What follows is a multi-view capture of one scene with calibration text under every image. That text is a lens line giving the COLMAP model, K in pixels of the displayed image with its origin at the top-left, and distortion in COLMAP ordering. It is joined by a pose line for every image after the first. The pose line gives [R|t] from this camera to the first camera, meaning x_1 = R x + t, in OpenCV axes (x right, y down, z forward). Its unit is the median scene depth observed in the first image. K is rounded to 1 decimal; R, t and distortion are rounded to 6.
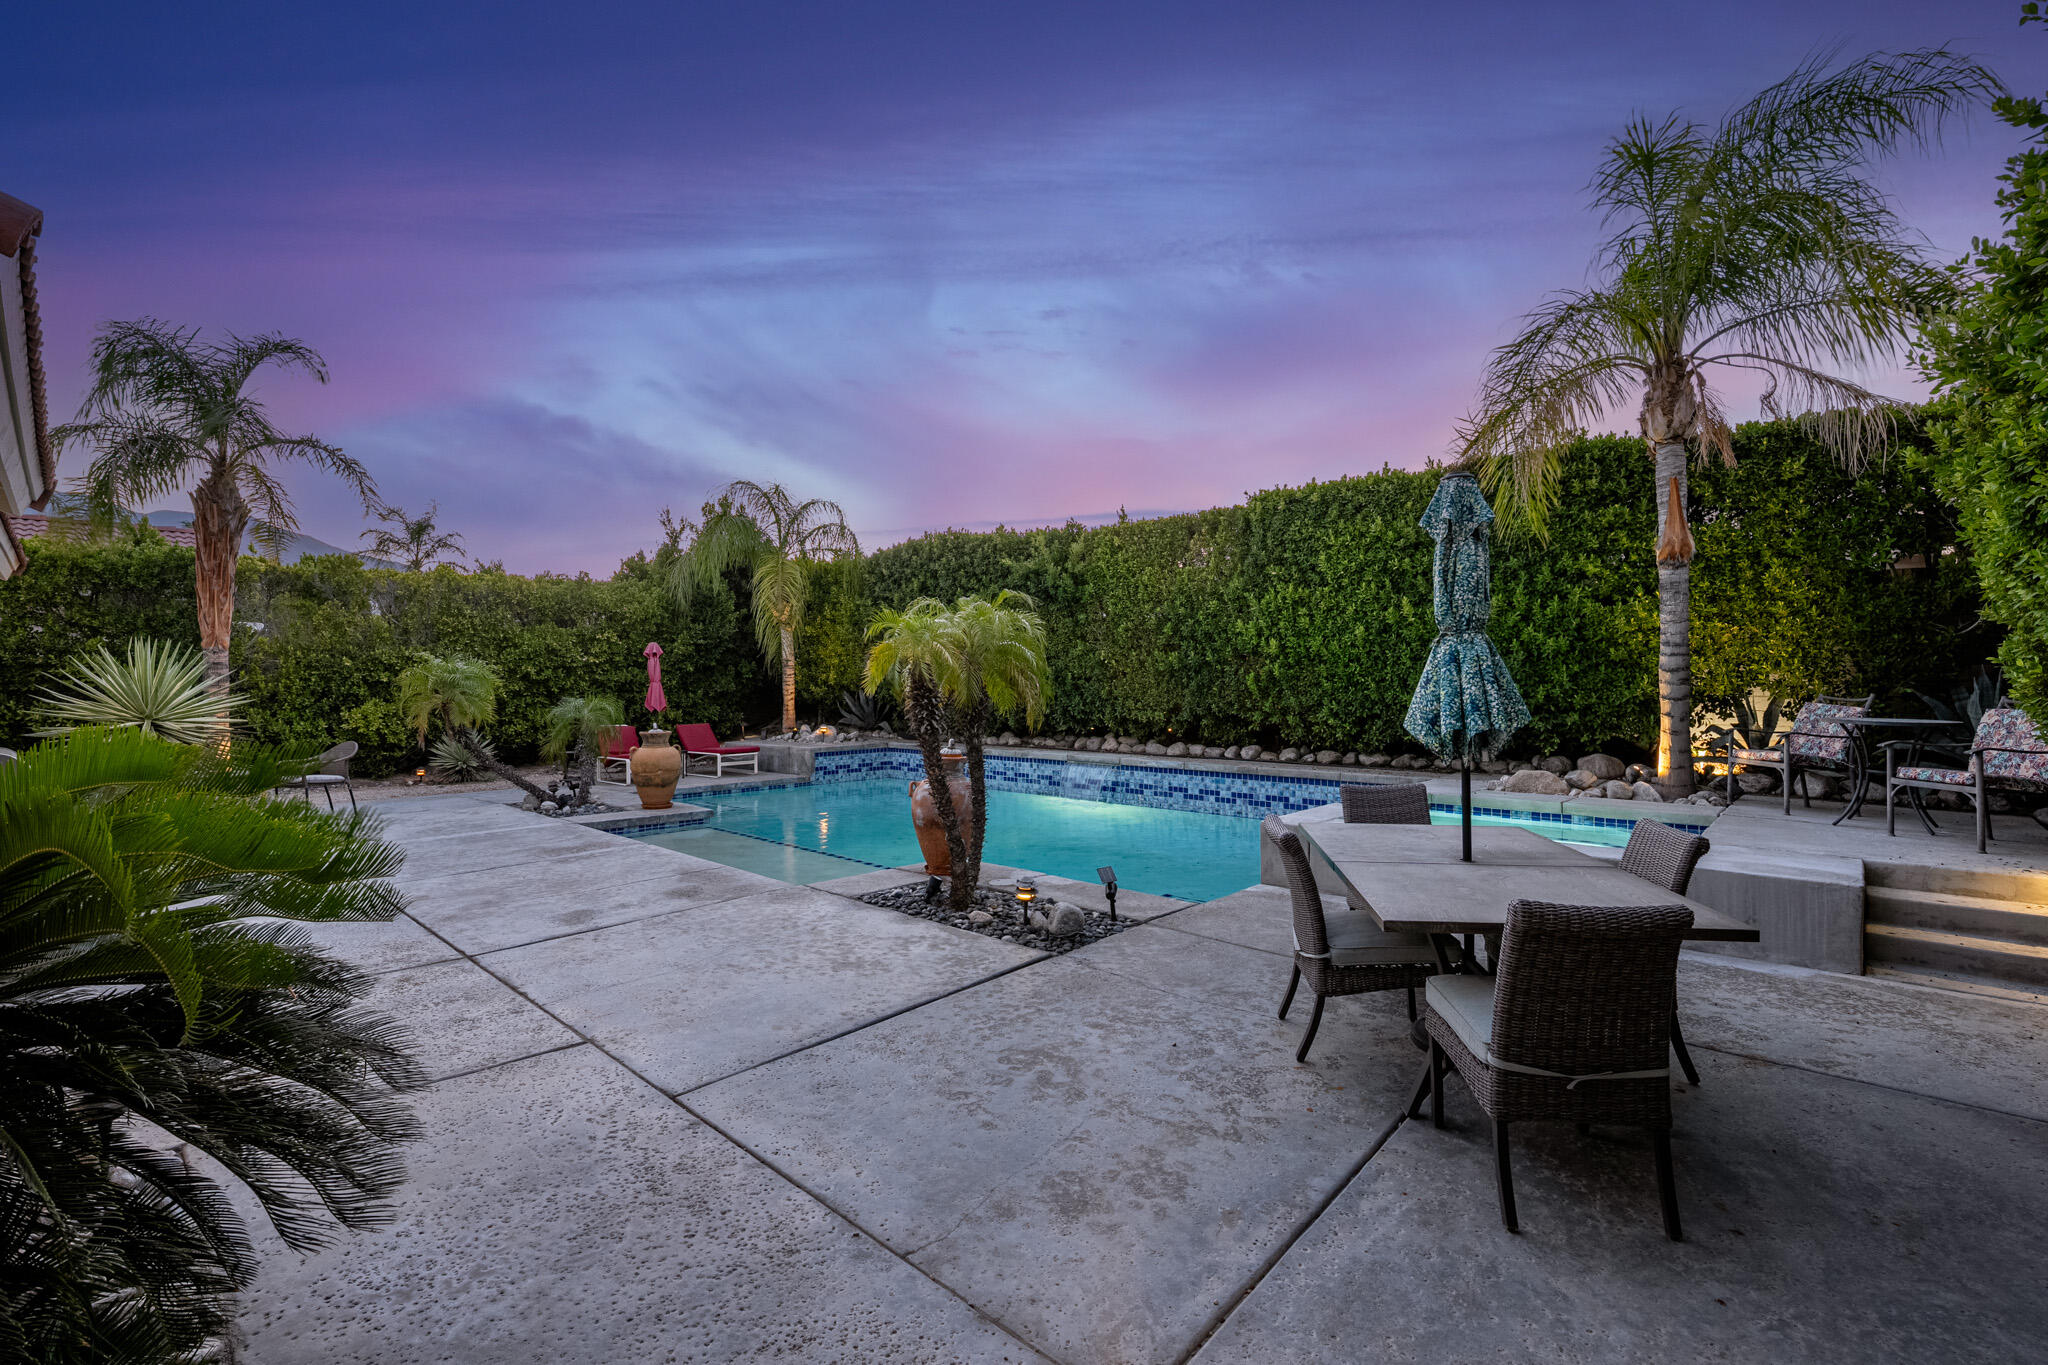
lens RADIAL K [[898.2, 0, 1020.1], [0, 898.2, 679.0], [0, 0, 1]] dist [-0.002532, -0.000033]
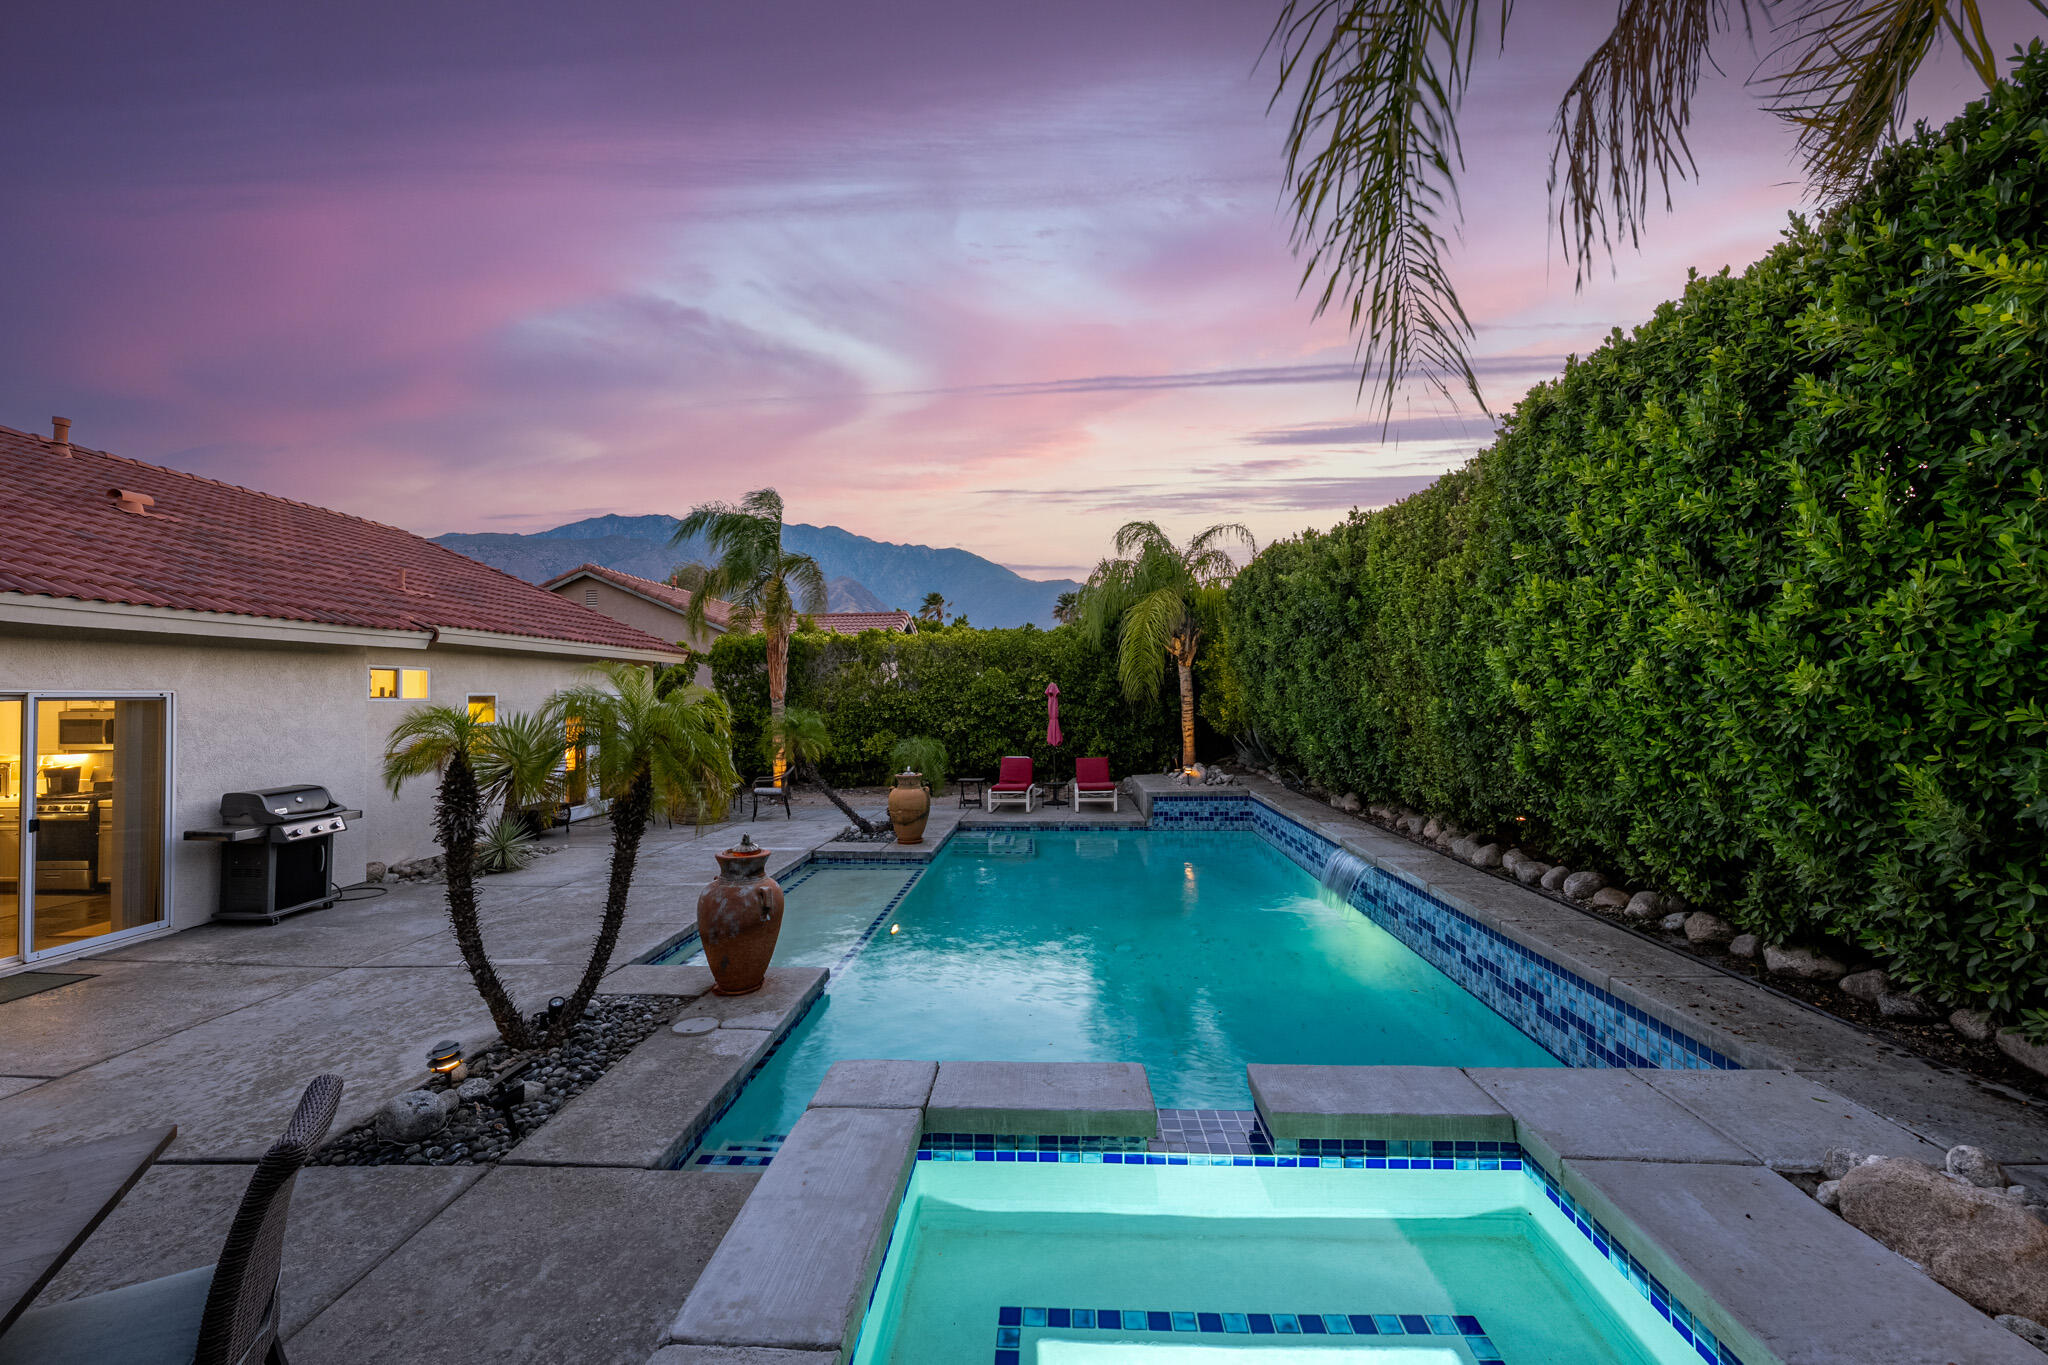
lens RADIAL K [[789.2, 0, 1021.8], [0, 789.2, 678.2], [0, 0, 1]] dist [-0.001457, 0.000081]
pose [[0.640561, -0.021534, -0.767605, 0.379385], [0.013018, 0.999768, -0.017183, -0.036318], [0.767797, 0.001014, 0.640692, 0.405932]]
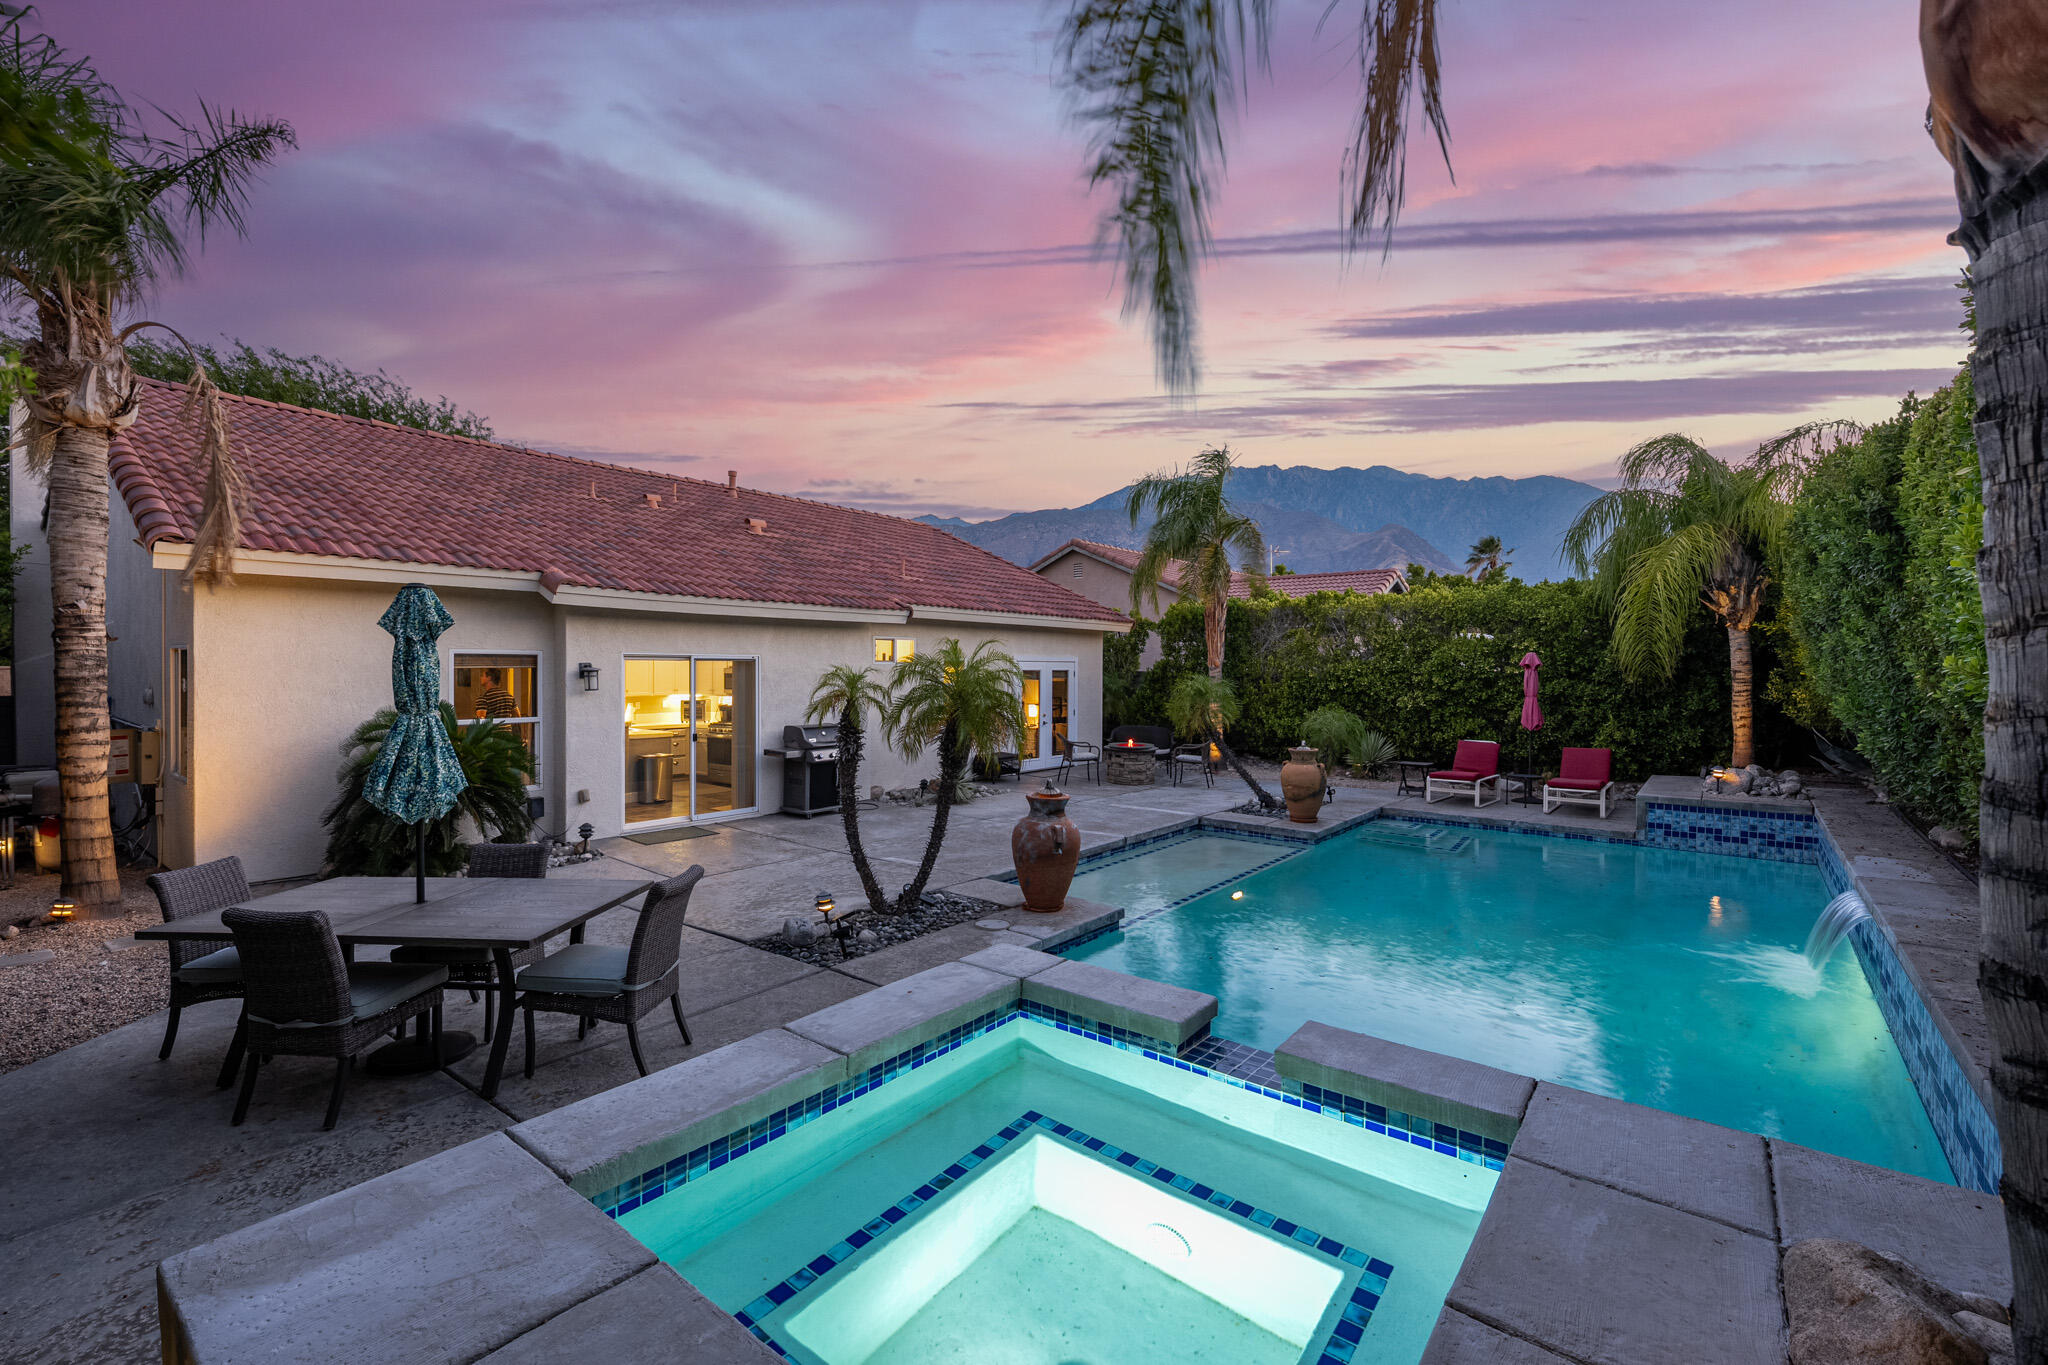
lens RADIAL K [[880.6, 0, 1021.2], [0, 880.6, 679.7], [0, 0, 1]] dist [0.001188, 0.000074]
pose [[0.076130, 0.017416, -0.996946, 0.510585], [0.000624, 0.999846, 0.017514, -0.034864], [0.997098, -0.001955, 0.076107, 0.503810]]
